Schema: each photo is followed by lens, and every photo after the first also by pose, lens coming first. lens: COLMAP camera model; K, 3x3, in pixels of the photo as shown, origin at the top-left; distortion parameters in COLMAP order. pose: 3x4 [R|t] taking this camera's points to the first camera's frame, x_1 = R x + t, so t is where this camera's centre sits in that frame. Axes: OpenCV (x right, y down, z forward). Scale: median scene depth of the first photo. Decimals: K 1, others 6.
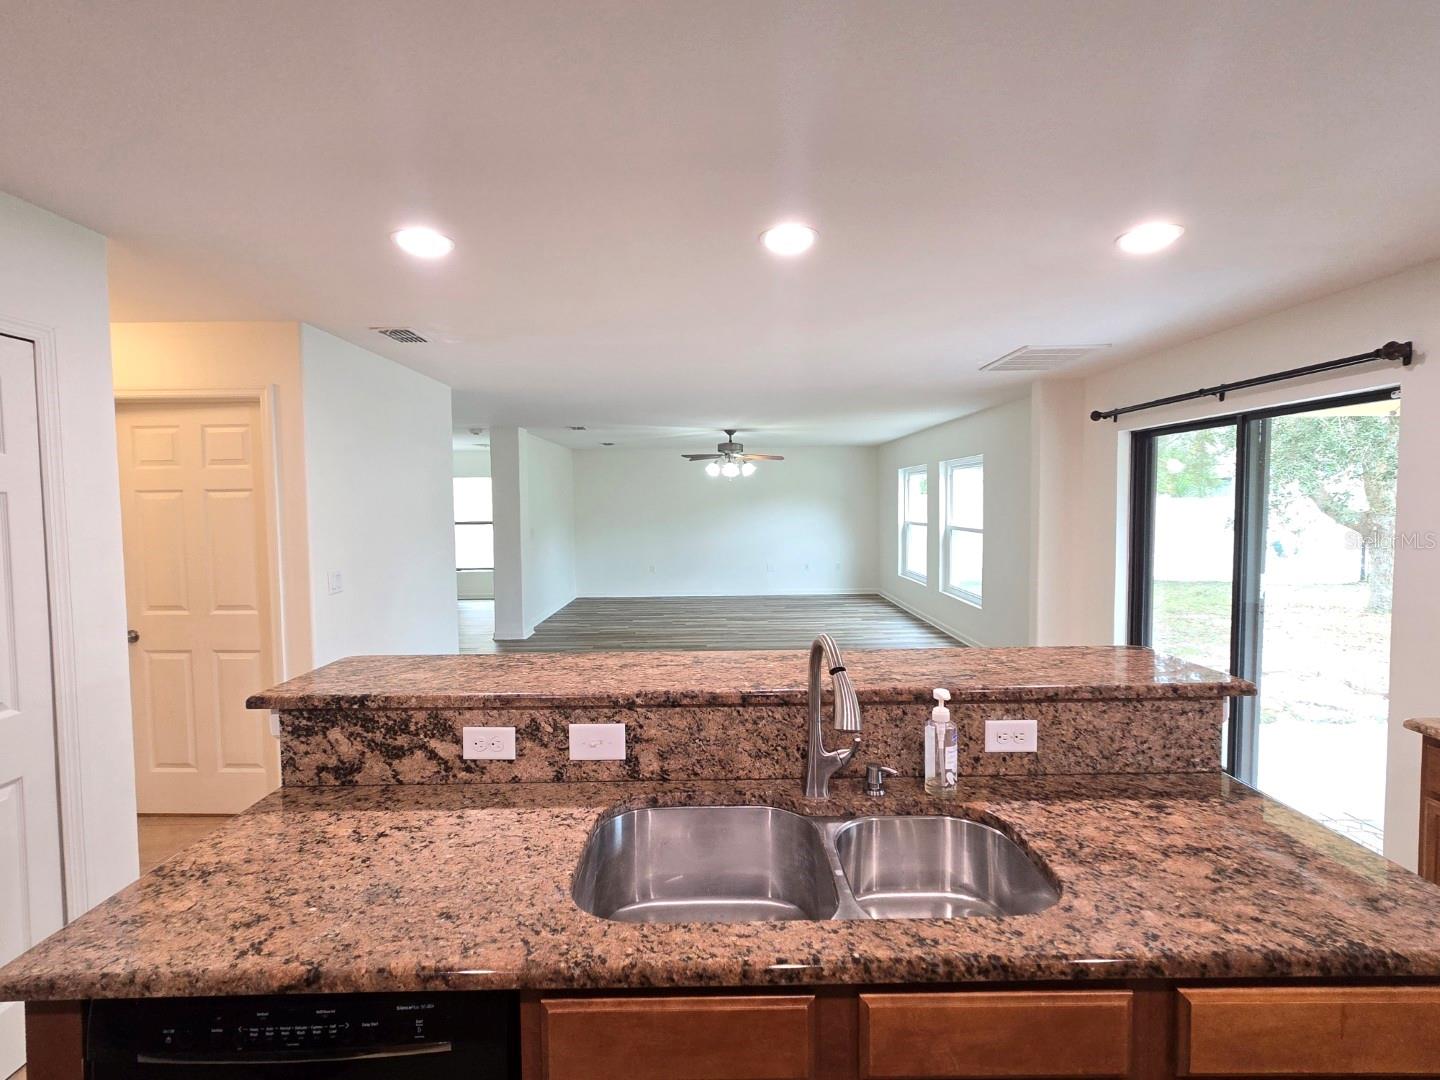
lens RADIAL K [[663.4, 0, 720.9], [0, 663.4, 531.7], [0, 0, 1]] dist [-0.002883, 0.003674]
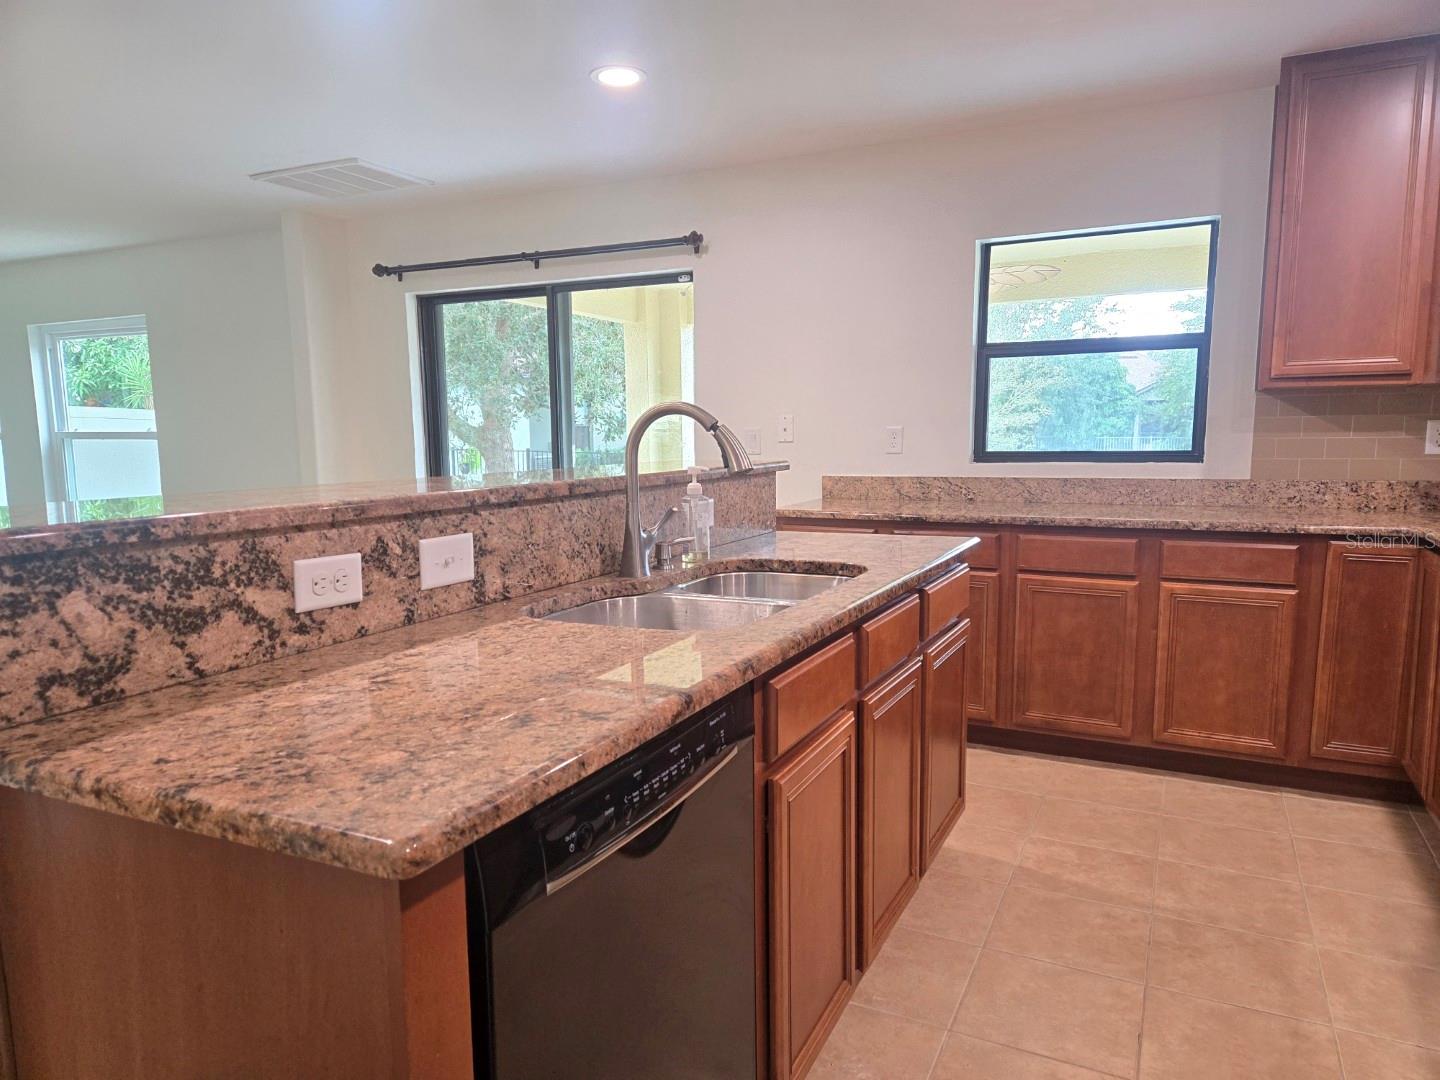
lens RADIAL K [[964.1, 0, 722.7], [0, 964.1, 557.9], [0, 0, 1]] dist [0.066897, -0.061756]
pose [[0.443966, -0.110776, 0.889170, -1.012773], [0.047032, 0.993842, 0.100334, 0.219418], [-0.894809, -0.002726, 0.446442, 0.239264]]
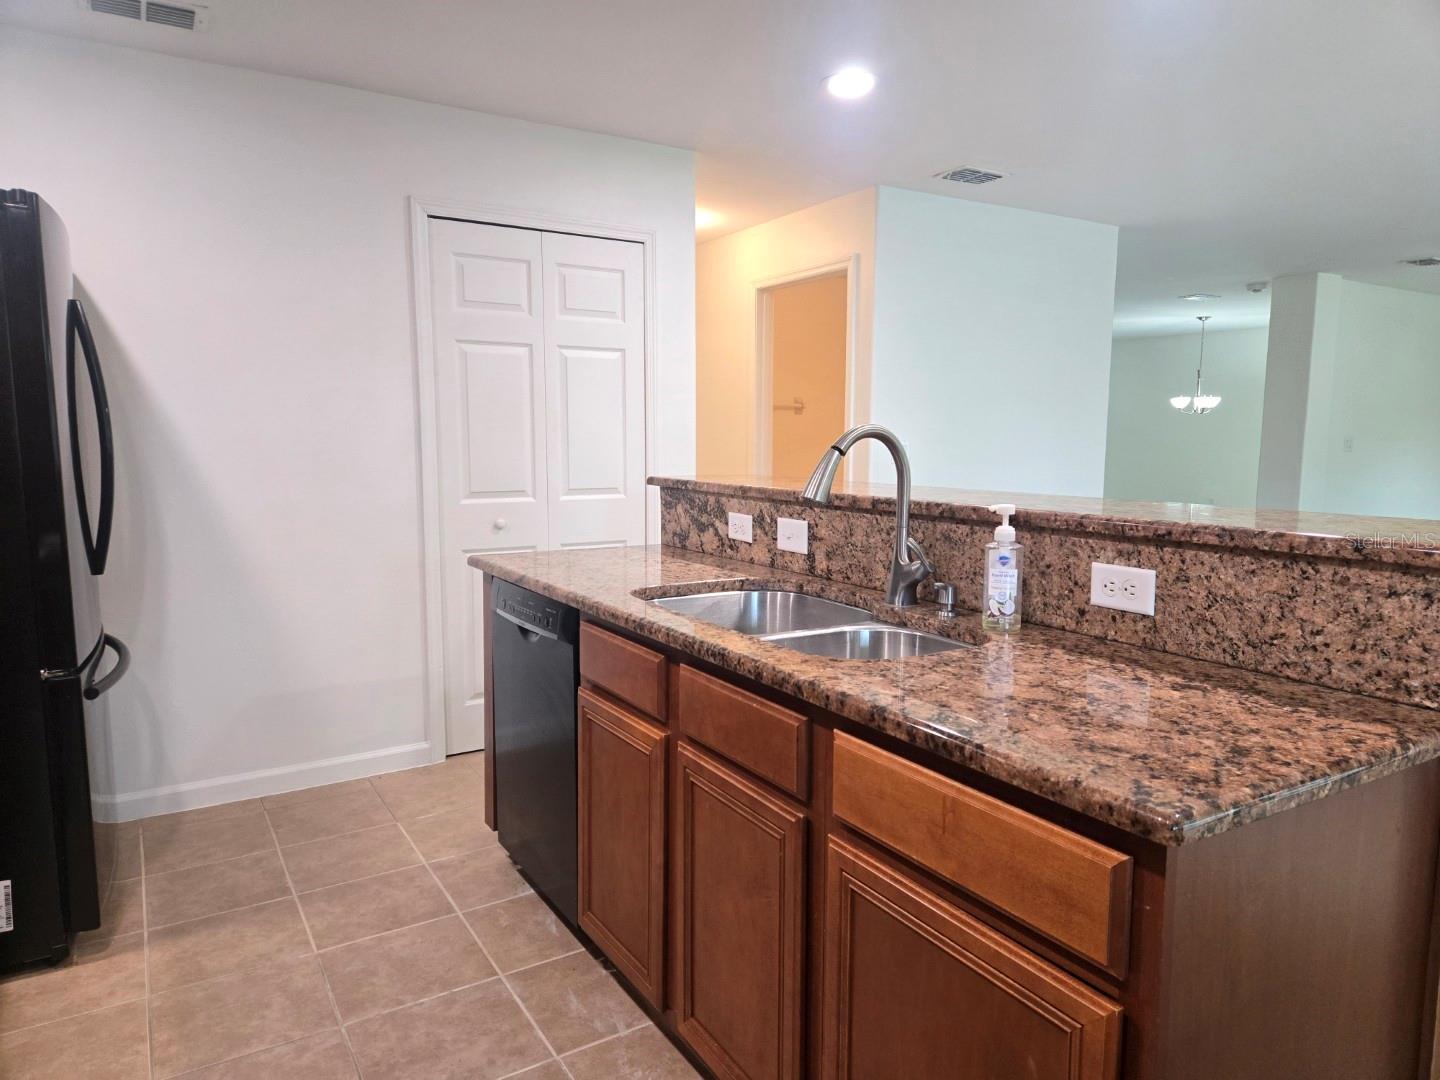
lens RADIAL K [[946.4, 0, 722.6], [0, 946.4, 550.4], [0, 0, 1]] dist [0.080778, -0.067228]
pose [[0.514986, 0.119820, -0.848783, 1.099584], [-0.050060, 0.992696, 0.109763, 0.173617], [0.855735, -0.014036, 0.517223, 0.080765]]
